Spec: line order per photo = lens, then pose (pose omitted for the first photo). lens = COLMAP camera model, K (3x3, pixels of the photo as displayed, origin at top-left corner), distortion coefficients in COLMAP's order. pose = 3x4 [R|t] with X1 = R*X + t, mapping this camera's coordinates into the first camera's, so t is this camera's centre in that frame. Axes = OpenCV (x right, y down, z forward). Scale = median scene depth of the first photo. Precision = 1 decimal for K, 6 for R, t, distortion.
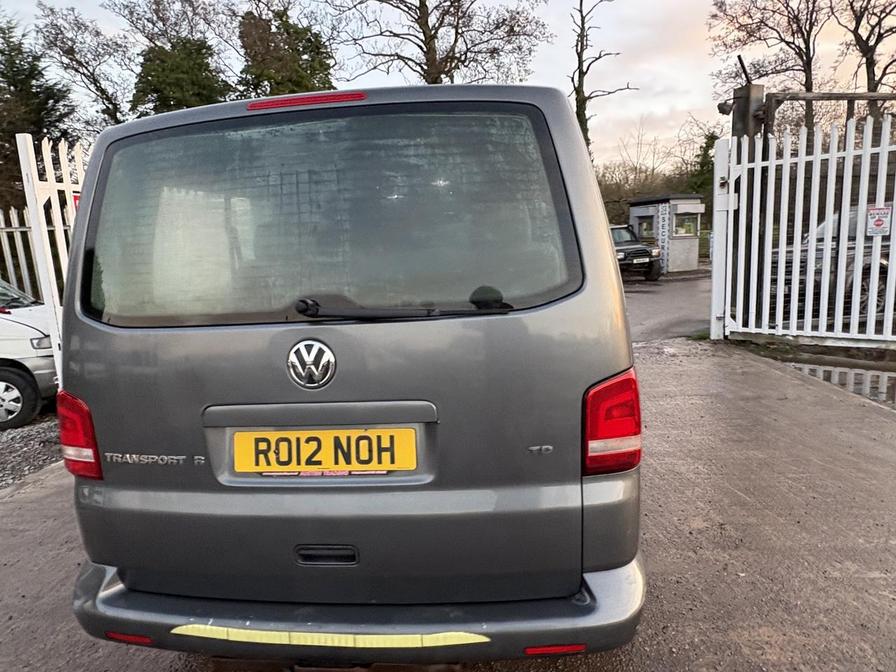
lens RADIAL K [[553.6, 0, 446.5], [0, 553.6, 335.9], [0, 0, 1]] dist [-0.004270, 0.001295]
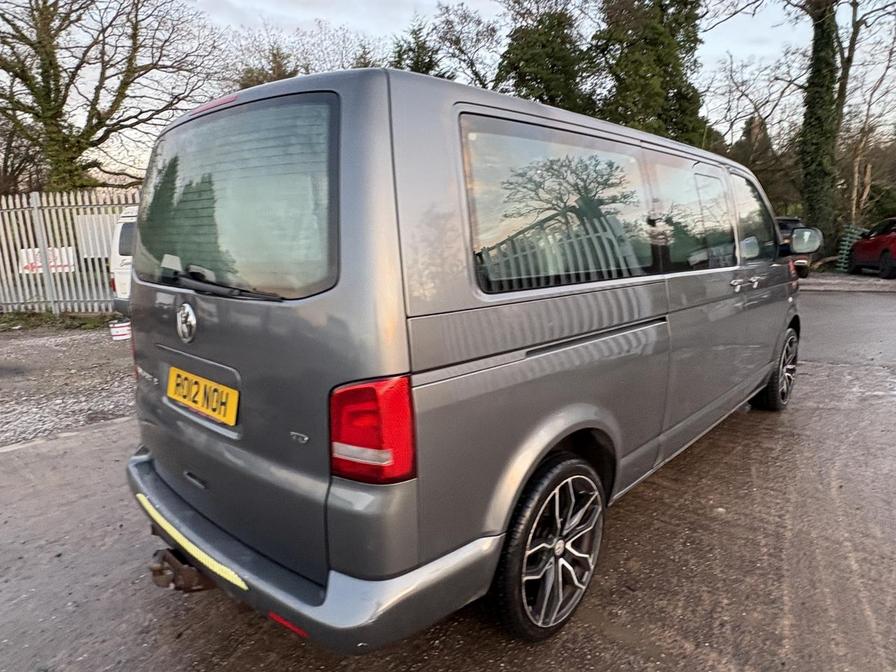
lens RADIAL K [[553.6, 0, 444.9], [0, 553.6, 336.8], [0, 0, 1]] dist [-0.004270, 0.001295]
pose [[0.804018, 0.157999, -0.573228, 0.356262], [-0.124008, 0.987408, 0.098225, -0.043112], [0.581529, -0.007890, 0.813487, 0.119336]]
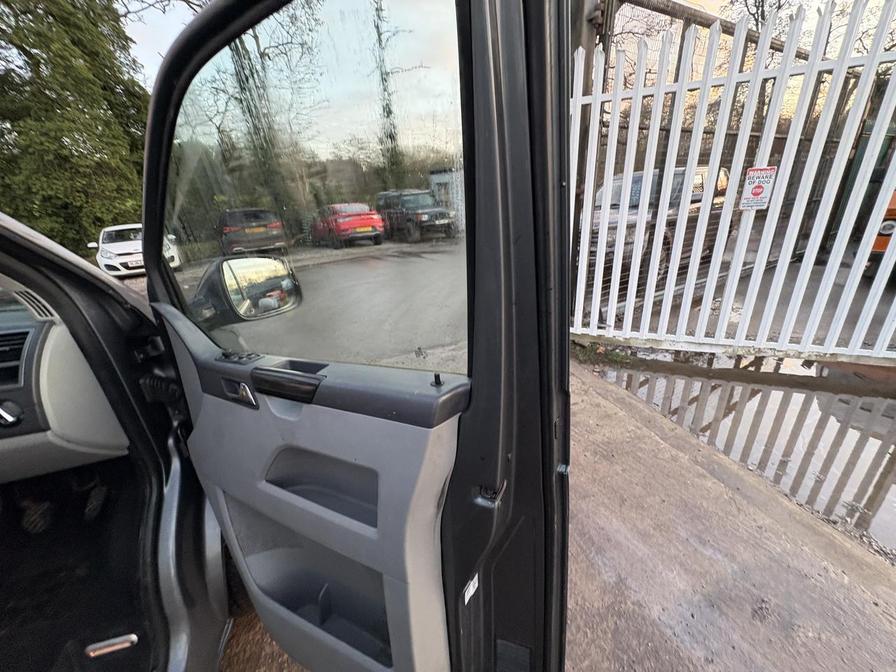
lens RADIAL K [[353.7, 0, 444.7], [0, 353.7, 335.9], [0, 0, 1]] dist [0.000016, 0.000238]
pose [[0.941422, -0.126666, 0.312539, 0.352523], [0.064022, 0.977056, 0.203134, -0.205971], [-0.331098, -0.171225, 0.927931, 0.994946]]
